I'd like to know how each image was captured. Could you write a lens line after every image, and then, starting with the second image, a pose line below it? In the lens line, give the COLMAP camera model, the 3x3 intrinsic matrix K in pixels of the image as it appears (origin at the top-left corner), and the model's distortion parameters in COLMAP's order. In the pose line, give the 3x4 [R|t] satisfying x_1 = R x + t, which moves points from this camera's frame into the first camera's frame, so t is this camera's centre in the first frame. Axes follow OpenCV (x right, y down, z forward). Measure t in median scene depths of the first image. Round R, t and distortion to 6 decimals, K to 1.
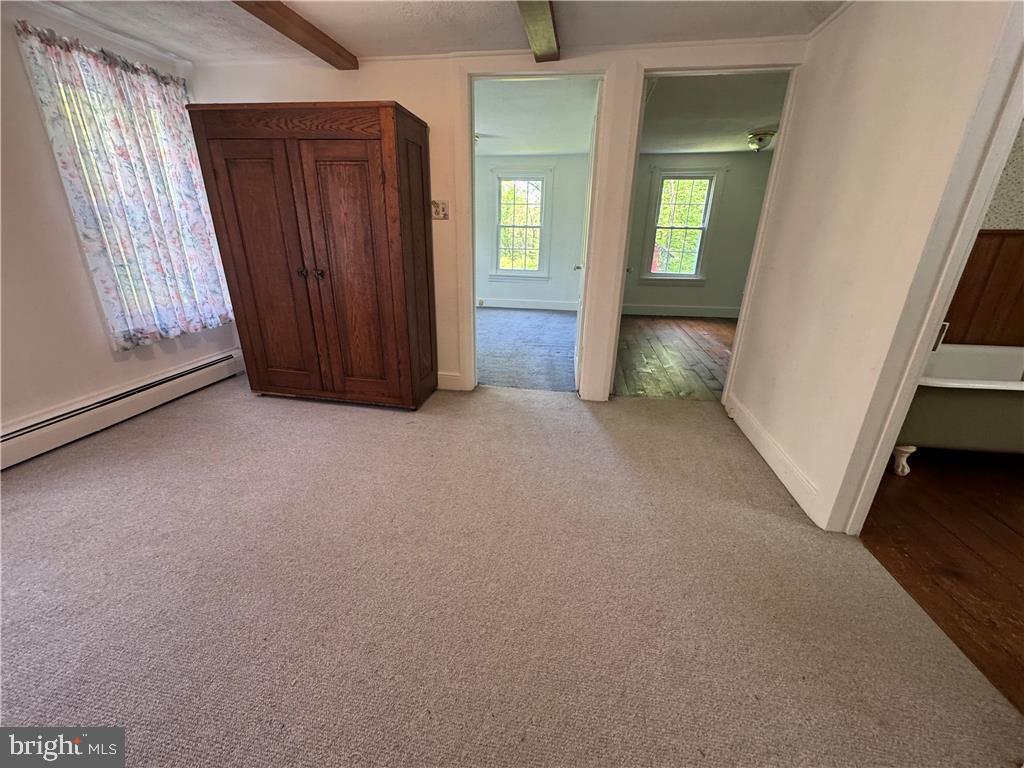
lens RADIAL K [[410.2, 0, 513.3], [0, 410.2, 383.3], [0, 0, 1]] dist [-0.004010, 0.000303]
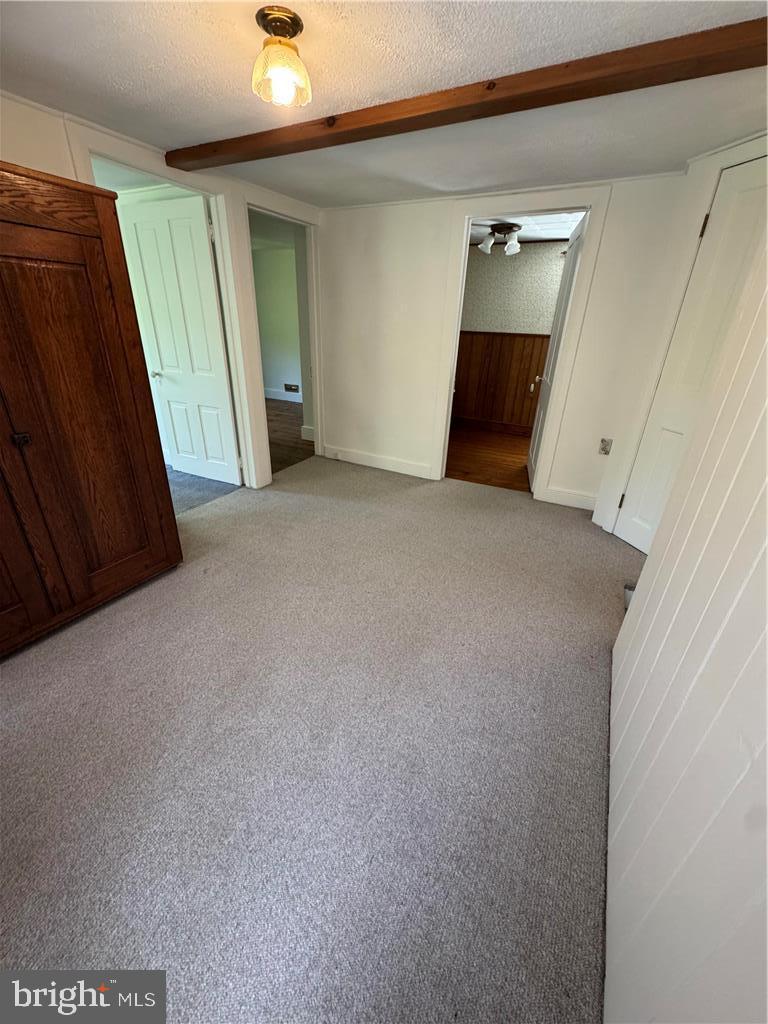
lens RADIAL K [[410.2, 0, 381.6], [0, 410.2, 509.7], [0, 0, 1]] dist [-0.004010, 0.000303]
pose [[0.320443, -0.410812, 0.853551, -0.864443], [0.306983, 0.897474, 0.316703, -0.196991], [-0.896146, 0.160541, 0.413702, 0.265571]]
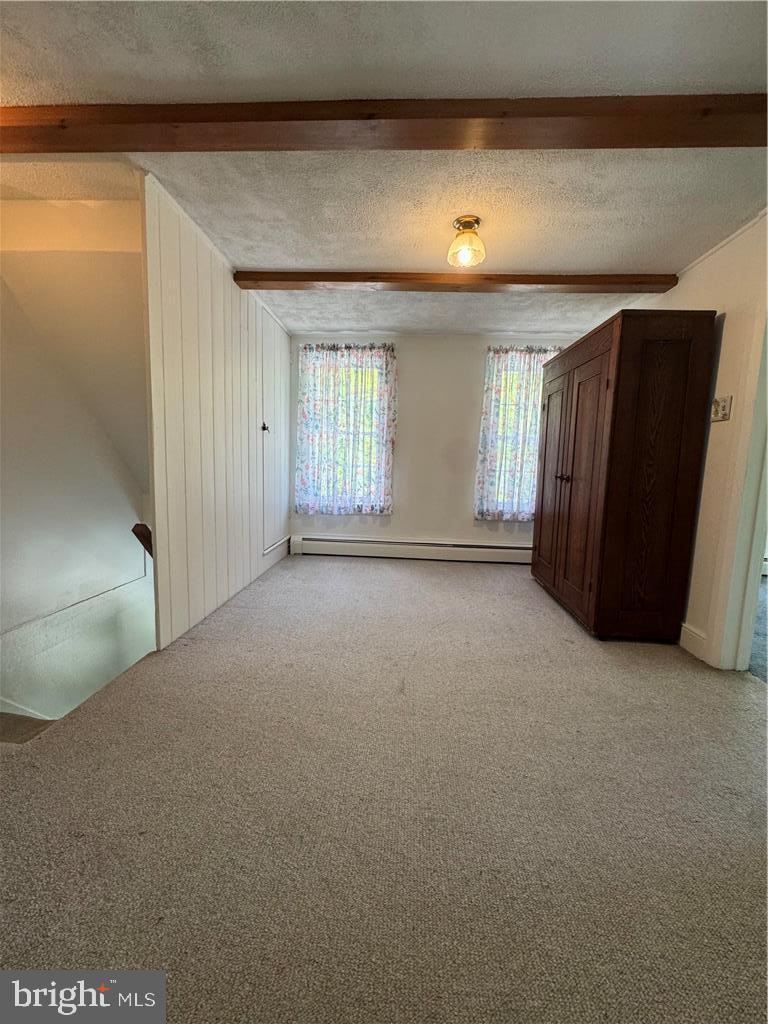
lens RADIAL K [[410.2, 0, 385.2], [0, 410.2, 511.0], [0, 0, 1]] dist [-0.004010, 0.000303]
pose [[0.106214, 0.099246, -0.989378, 0.575188], [-0.377410, 0.924572, 0.052229, -0.061370], [0.919935, 0.367853, 0.135659, 0.438981]]
